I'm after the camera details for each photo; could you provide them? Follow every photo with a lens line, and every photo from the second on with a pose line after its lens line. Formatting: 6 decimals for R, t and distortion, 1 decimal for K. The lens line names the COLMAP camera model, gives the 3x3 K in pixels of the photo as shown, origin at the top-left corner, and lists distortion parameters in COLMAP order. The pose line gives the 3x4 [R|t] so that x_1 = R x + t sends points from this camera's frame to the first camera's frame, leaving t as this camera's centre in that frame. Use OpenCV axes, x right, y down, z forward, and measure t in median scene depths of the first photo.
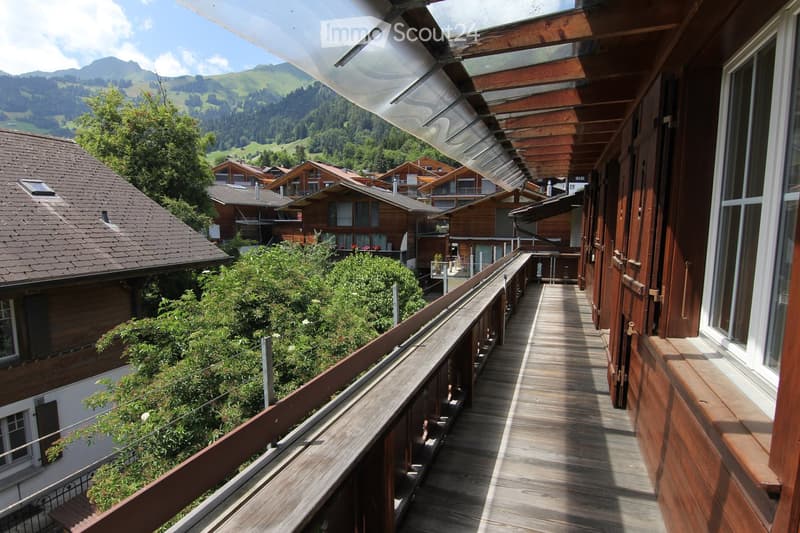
lens RADIAL K [[414.4, 0, 400.0], [0, 414.4, 266.5], [0, 0, 1]] dist [-0.001460, -0.018167]
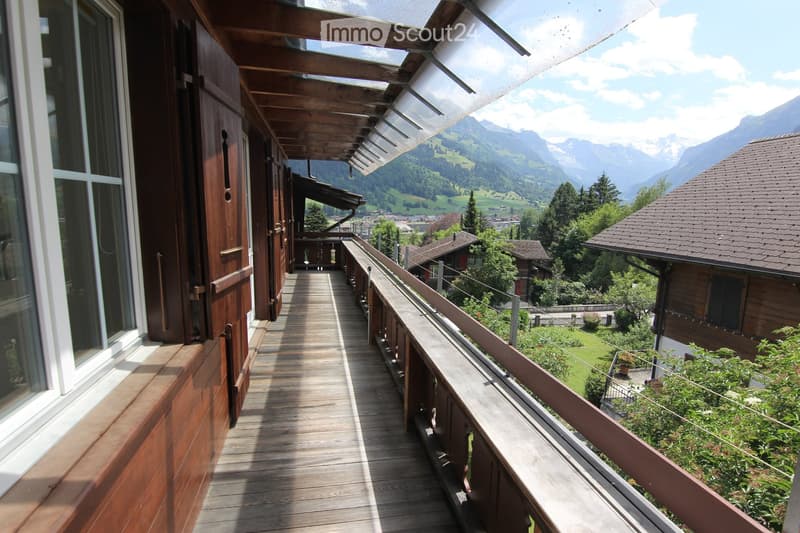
lens RADIAL K [[414.4, 0, 400.0], [0, 414.4, 266.5], [0, 0, 1]] dist [-0.001460, -0.018167]
pose [[-0.840725, 0.060114, -0.538116, 0.695910], [-0.081310, 0.968532, 0.235232, -0.204276], [0.535323, 0.241520, -0.809381, 1.798421]]
